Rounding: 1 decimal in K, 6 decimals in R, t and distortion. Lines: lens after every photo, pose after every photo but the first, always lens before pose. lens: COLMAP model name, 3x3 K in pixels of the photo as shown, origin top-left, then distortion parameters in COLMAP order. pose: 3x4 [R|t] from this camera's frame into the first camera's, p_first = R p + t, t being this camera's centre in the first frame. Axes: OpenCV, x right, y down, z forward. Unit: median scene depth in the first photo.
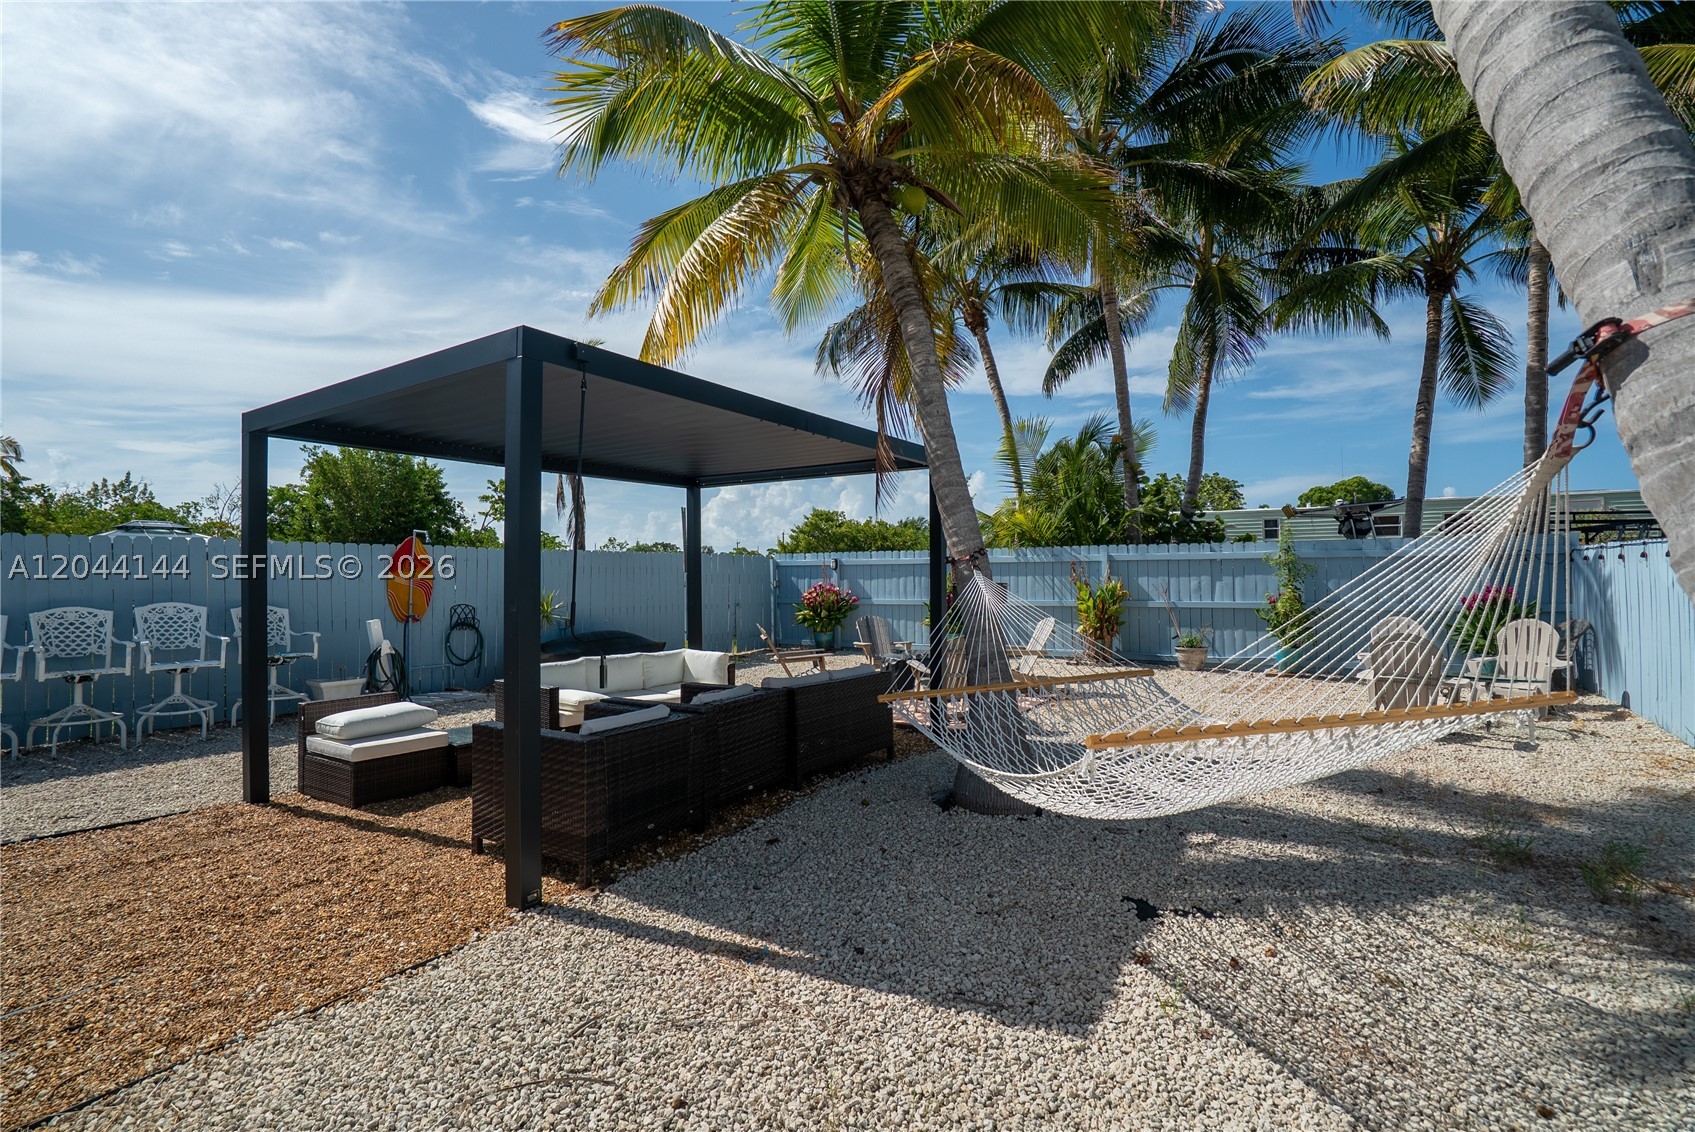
lens RADIAL K [[781.7, 0, 844.9], [0, 781.7, 568.7], [0, 0, 1]] dist [-0.023660, 0.001973]
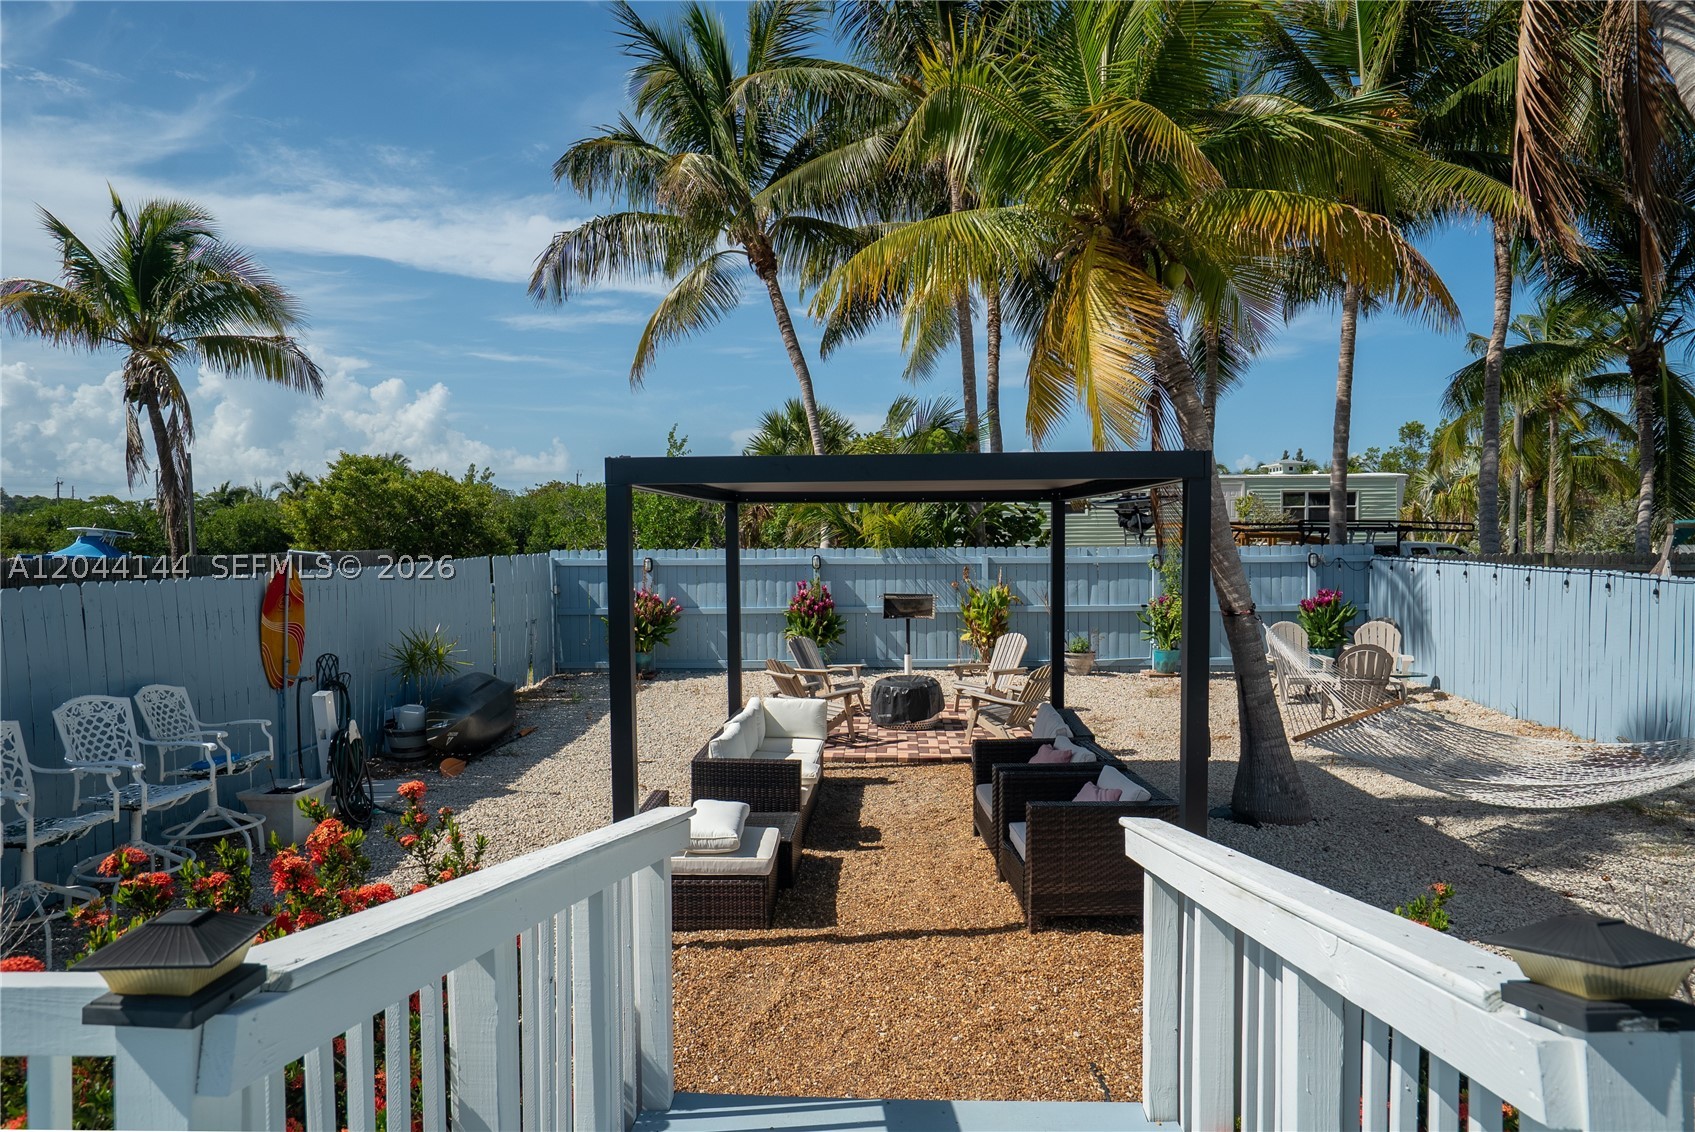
lens RADIAL K [[1064.9, 0, 831.1], [0, 1064.9, 556.8], [0, 0, 1]] dist [0.012675, 0.001825]
pose [[0.856680, -0.011798, 0.515713, -0.527316], [-0.004881, 0.999508, 0.030975, -0.061540], [-0.515825, -0.029053, 0.856201, -0.015311]]
